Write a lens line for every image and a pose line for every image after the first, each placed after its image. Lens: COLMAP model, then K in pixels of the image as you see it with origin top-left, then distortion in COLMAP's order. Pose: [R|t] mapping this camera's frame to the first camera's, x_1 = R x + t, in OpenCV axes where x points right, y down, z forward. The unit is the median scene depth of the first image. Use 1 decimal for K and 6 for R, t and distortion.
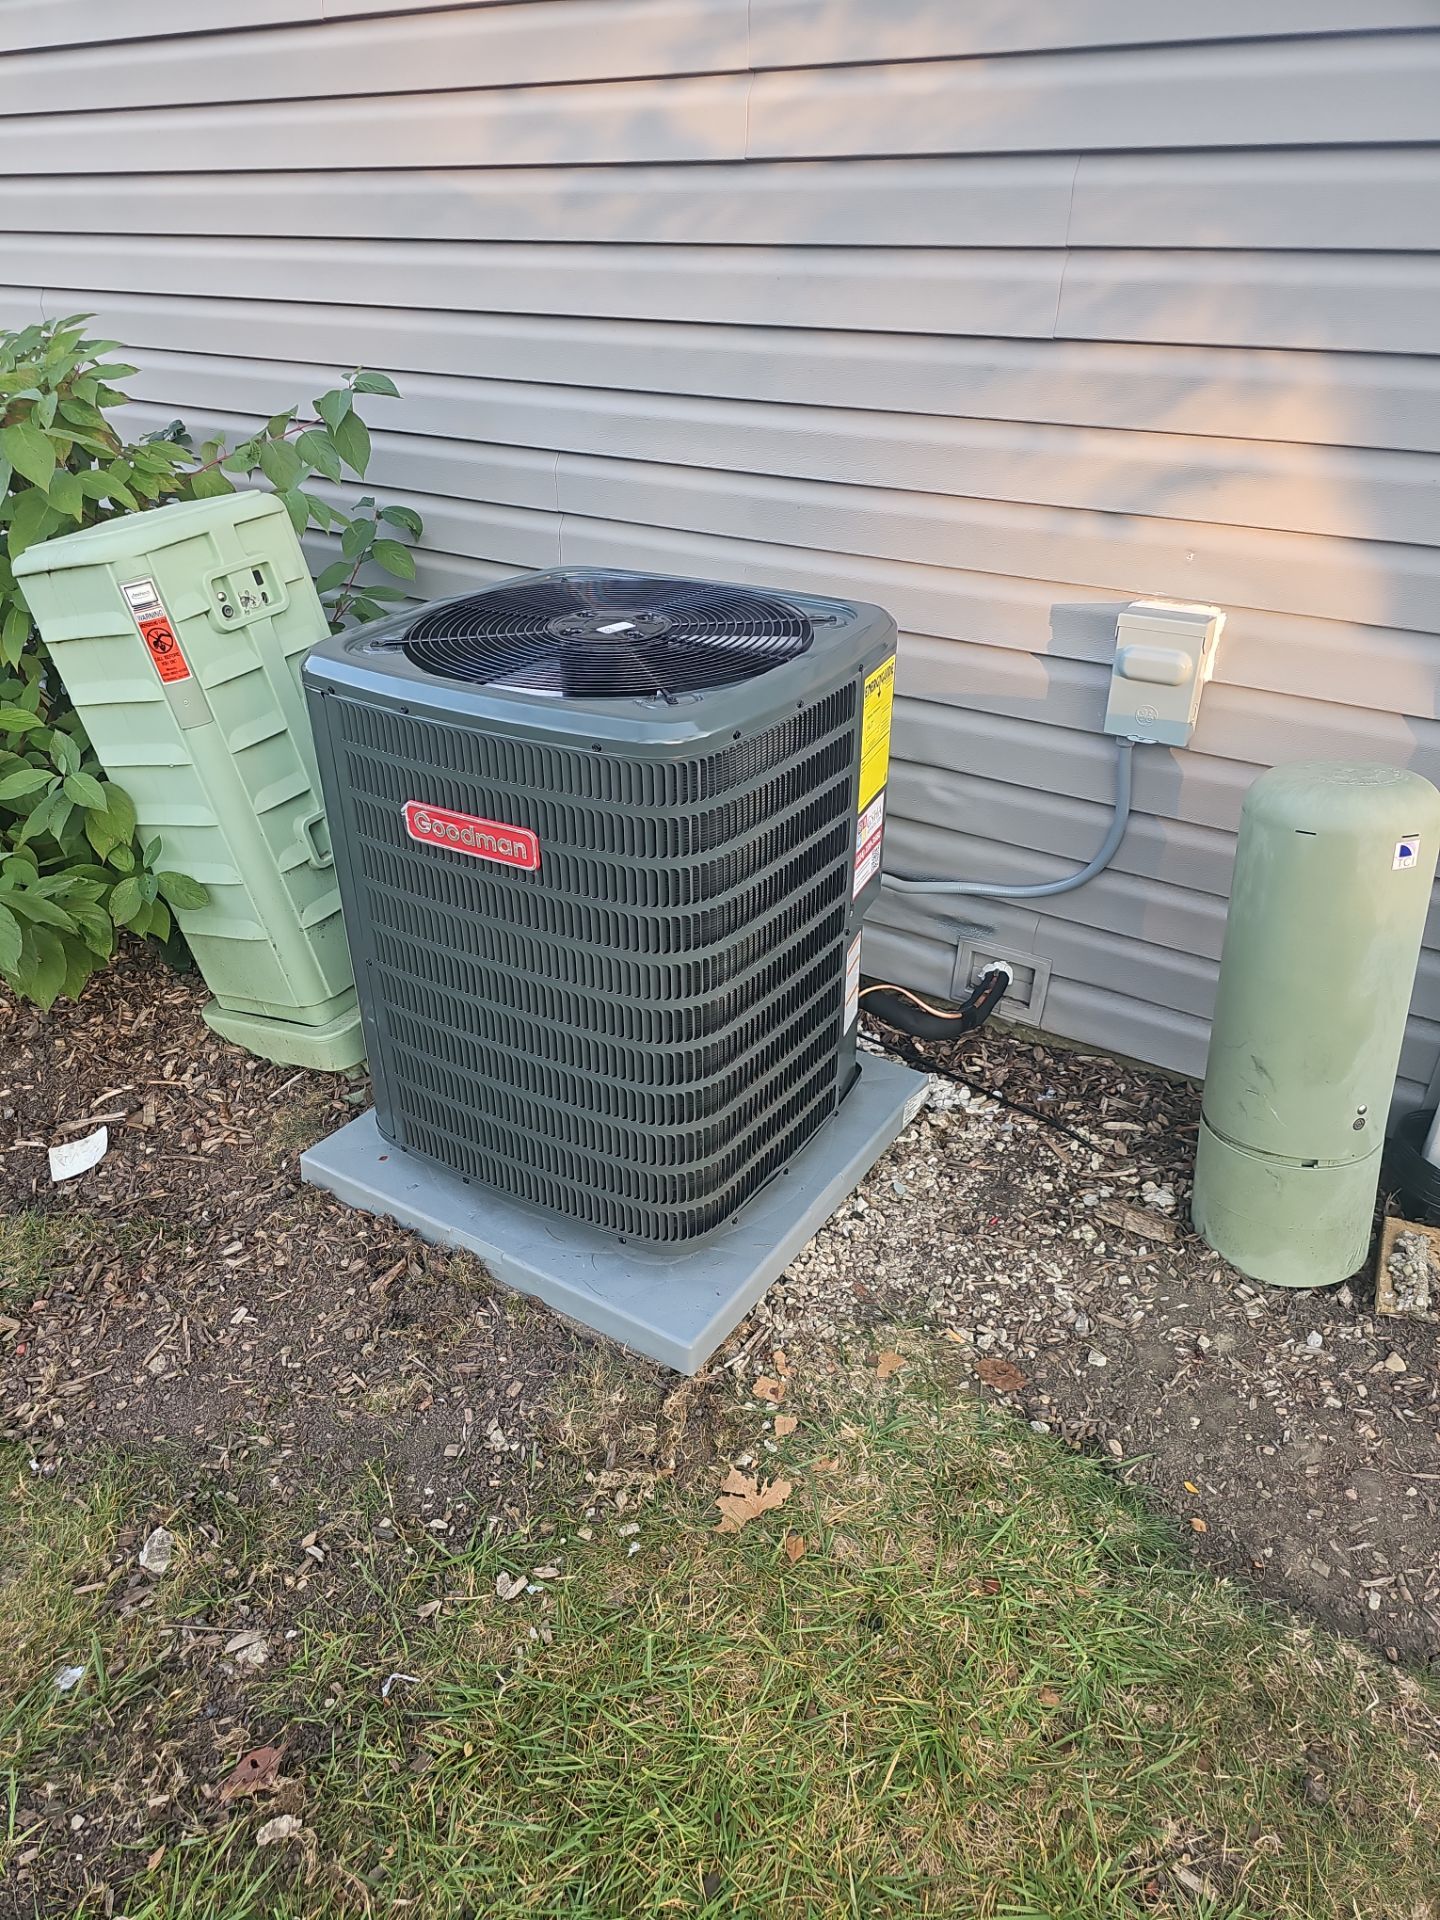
lens RADIAL K [[1301.4, 0, 720.0], [0, 1301.4, 960.0], [0, 0, 1]] dist [0.002551, -0.002620]
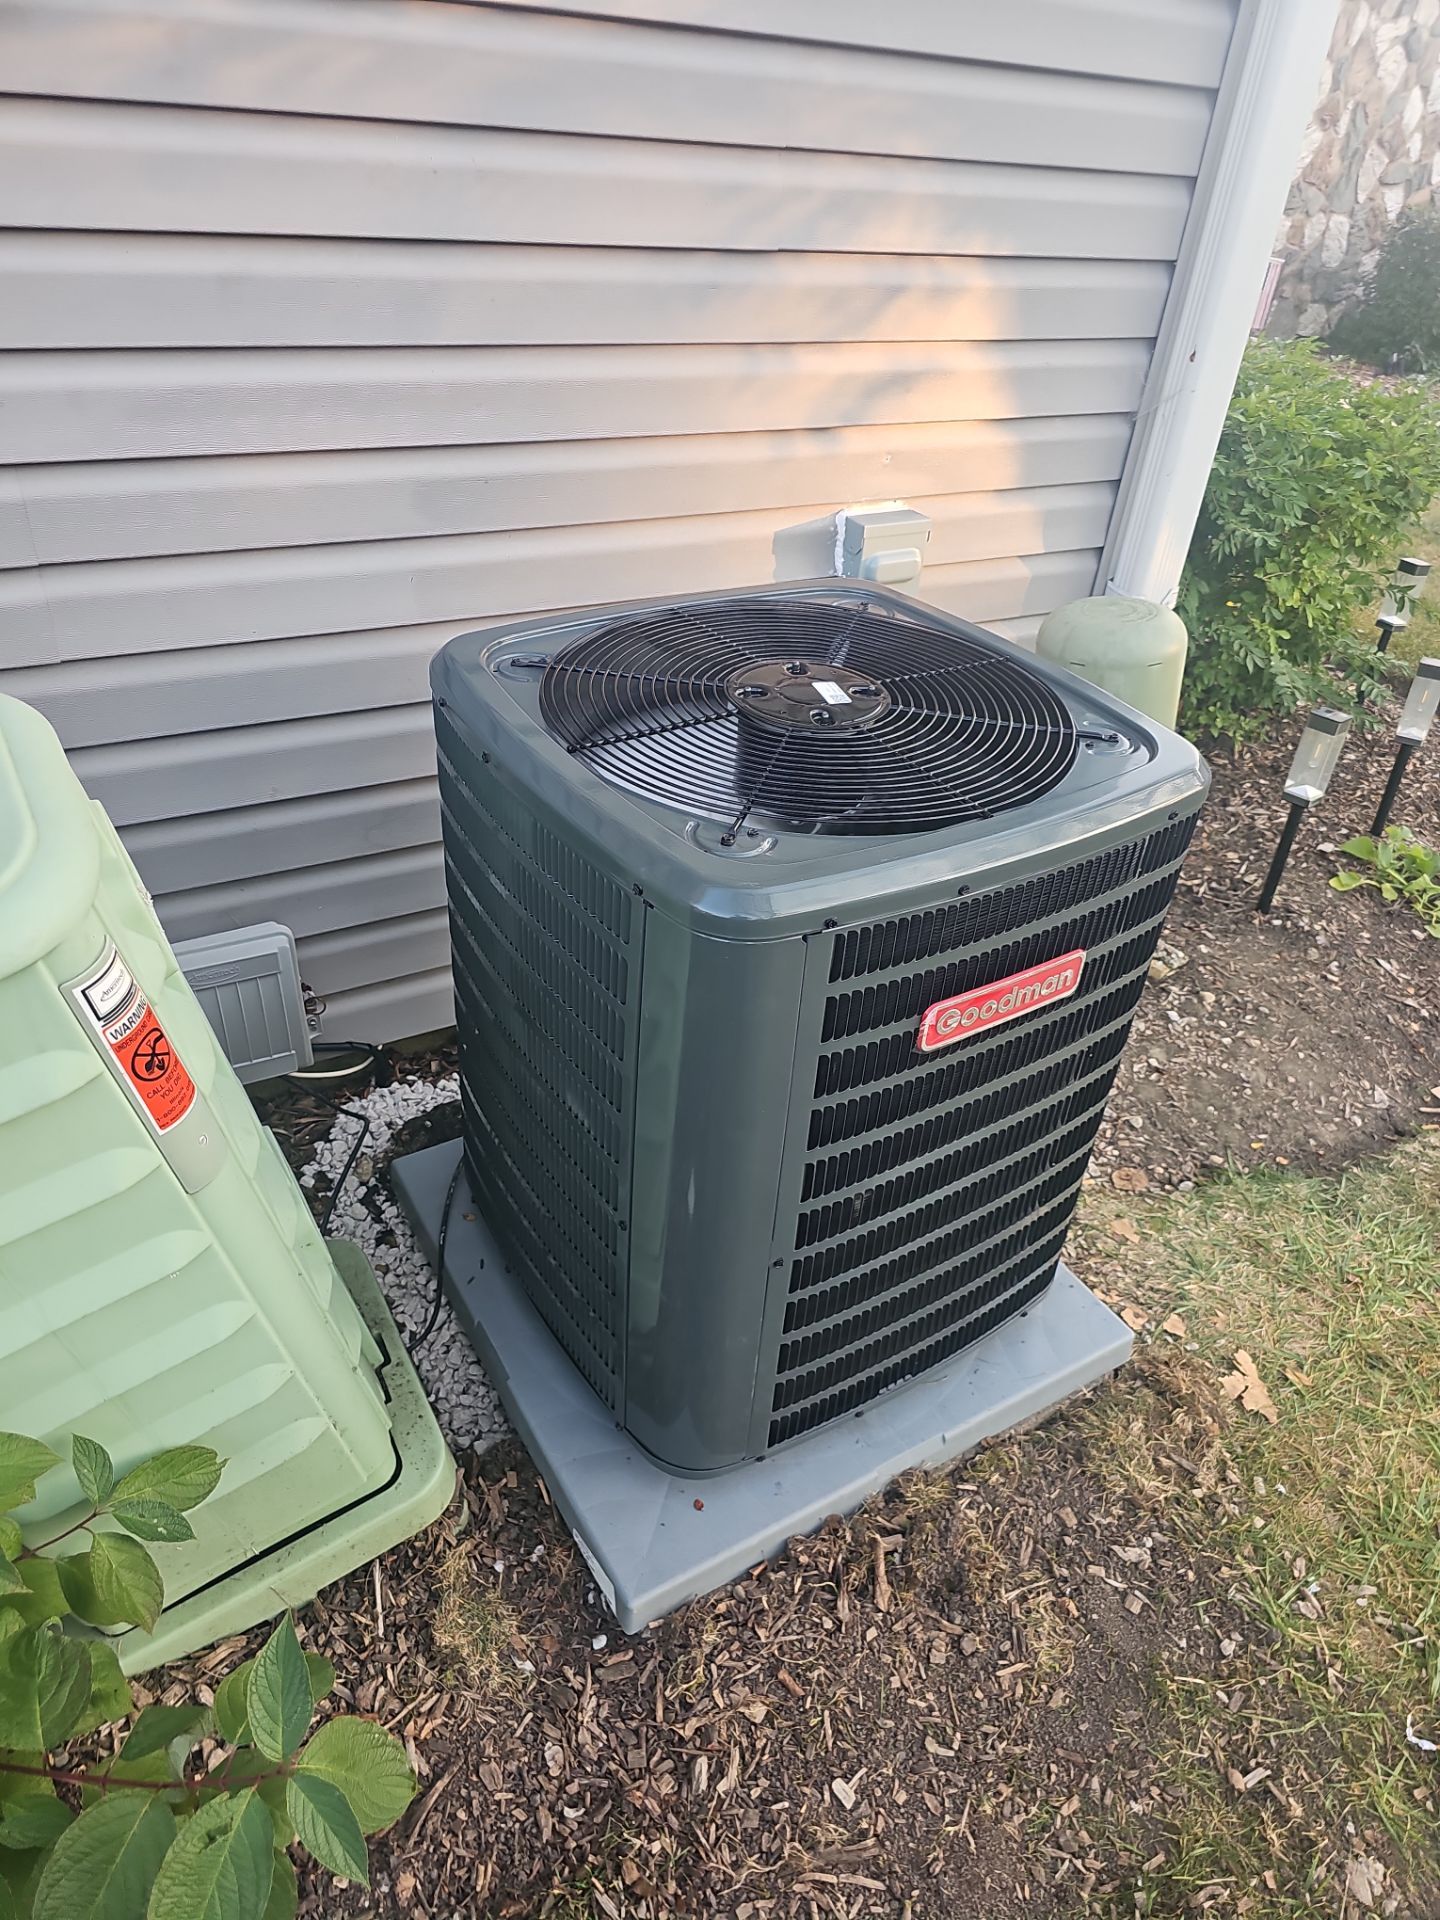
lens RADIAL K [[1265.4, 0, 720.0], [0, 1265.4, 960.0], [0, 0, 1]] dist [0.000947, -0.023143]
pose [[0.432635, -0.483598, 0.760894, -0.712693], [0.372845, 0.864386, 0.337379, -0.374557], [-0.820862, 0.137734, 0.554270, 0.632687]]
